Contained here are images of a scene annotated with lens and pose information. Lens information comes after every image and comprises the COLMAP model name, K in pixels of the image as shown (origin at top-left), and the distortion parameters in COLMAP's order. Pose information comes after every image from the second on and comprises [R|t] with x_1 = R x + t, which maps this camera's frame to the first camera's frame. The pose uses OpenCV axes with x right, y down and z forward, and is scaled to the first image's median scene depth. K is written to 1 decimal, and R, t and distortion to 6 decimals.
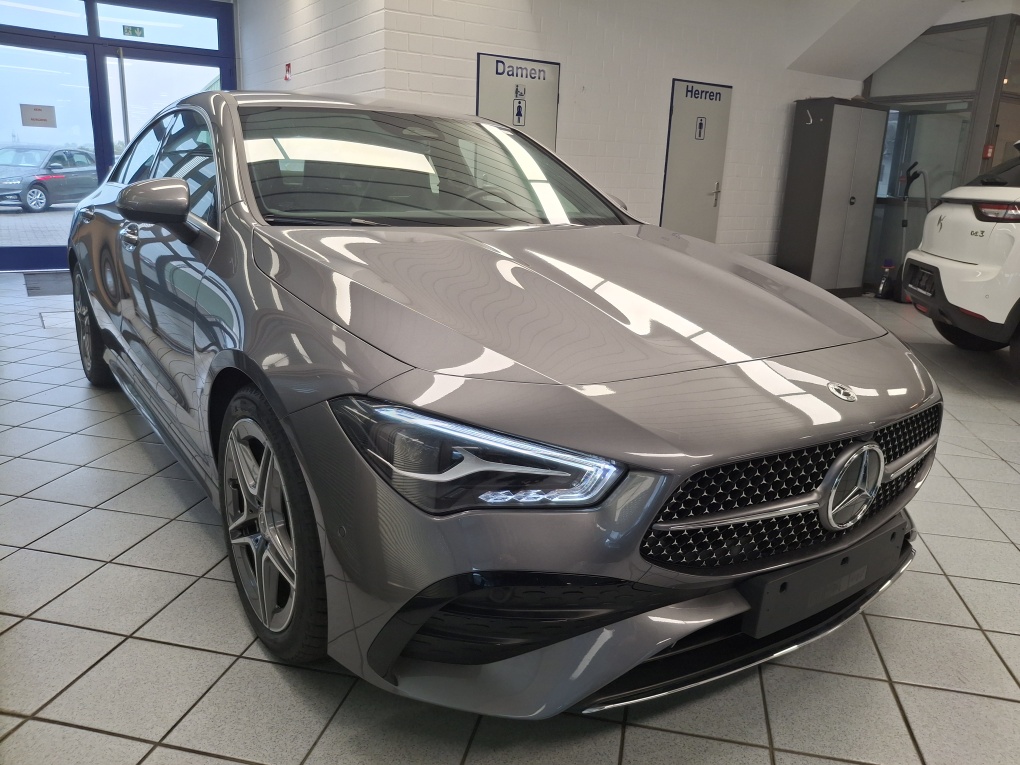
lens RADIAL K [[750.0, 0, 509.1], [0, 750.0, 377.1], [0, 0, 1]] dist [-0.000542, -0.052648]
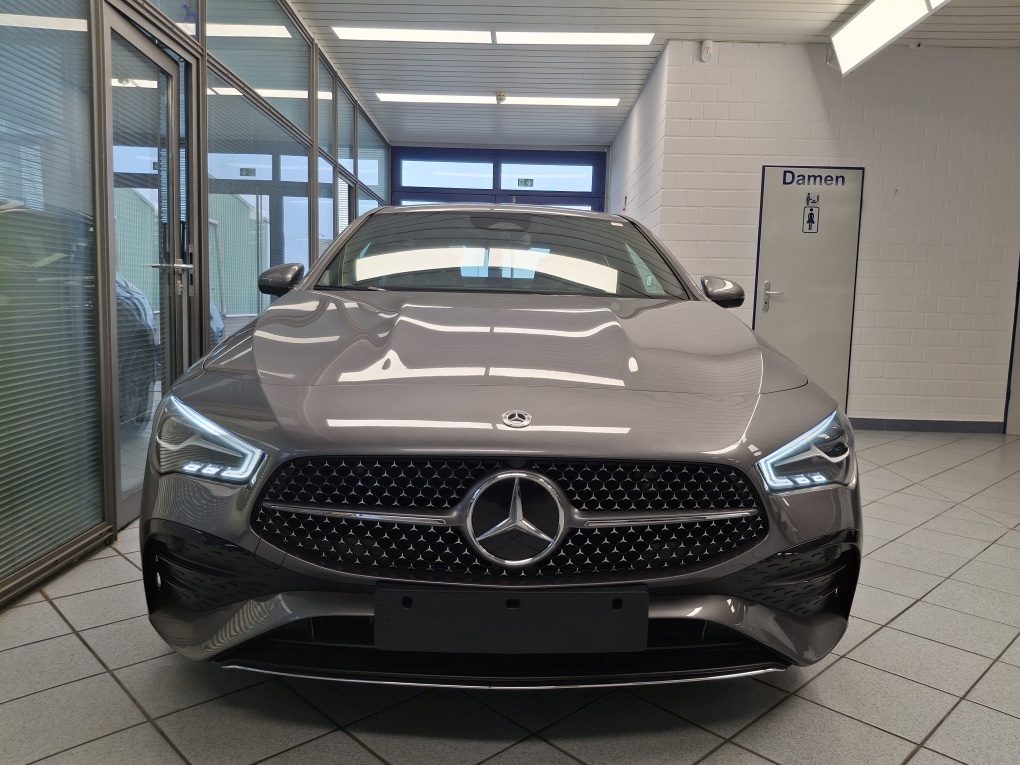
lens RADIAL K [[745.4, 0, 504.1], [0, 745.4, 379.9], [0, 0, 1]] dist [0.001706, -0.053188]
pose [[0.821277, 0.037856, -0.569273, 0.246089], [-0.131726, 0.983419, -0.124641, 0.020693], [0.555115, 0.177353, 0.812646, 0.041189]]
